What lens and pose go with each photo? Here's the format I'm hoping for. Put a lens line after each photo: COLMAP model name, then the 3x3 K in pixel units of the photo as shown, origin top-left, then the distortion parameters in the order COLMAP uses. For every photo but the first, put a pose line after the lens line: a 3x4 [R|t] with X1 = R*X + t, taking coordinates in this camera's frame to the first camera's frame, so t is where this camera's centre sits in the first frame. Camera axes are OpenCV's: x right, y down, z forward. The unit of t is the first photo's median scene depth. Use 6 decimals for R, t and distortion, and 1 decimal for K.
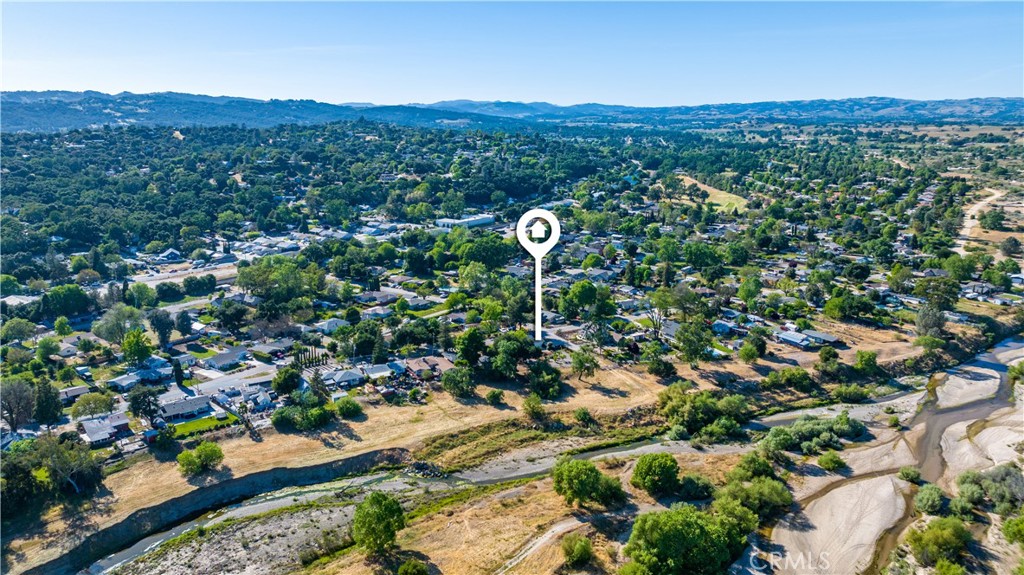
lens RADIAL K [[727.8, 0, 508.3], [0, 727.8, 282.8], [0, 0, 1]] dist [-0.024181, 0.048989]
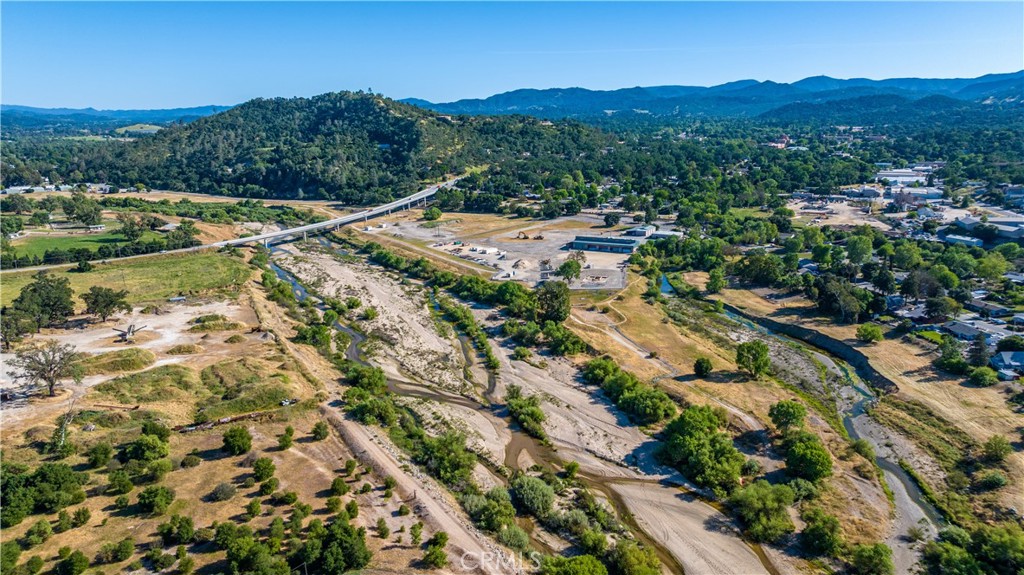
lens RADIAL K [[727.8, 0, 513.0], [0, 727.8, 287.7], [0, 0, 1]] dist [-0.024181, 0.048989]
pose [[-0.507369, 0.213158, -0.834949, 0.877414], [-0.171414, 0.924596, 0.340206, -0.172537], [0.844508, 0.315732, -0.432573, 0.736310]]
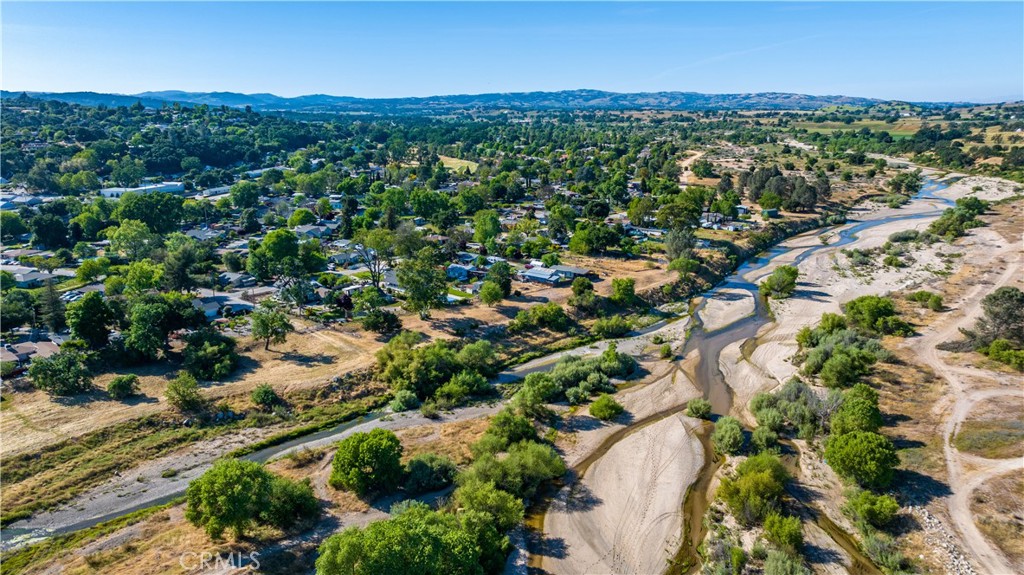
lens RADIAL K [[727.8, 0, 509.7], [0, 727.8, 292.6], [0, 0, 1]] dist [-0.024181, 0.048989]
pose [[0.937097, -0.088584, 0.337642, 0.085841], [0.082123, 0.996062, 0.033401, 0.074141], [-0.339272, -0.003572, 0.940682, 0.257733]]
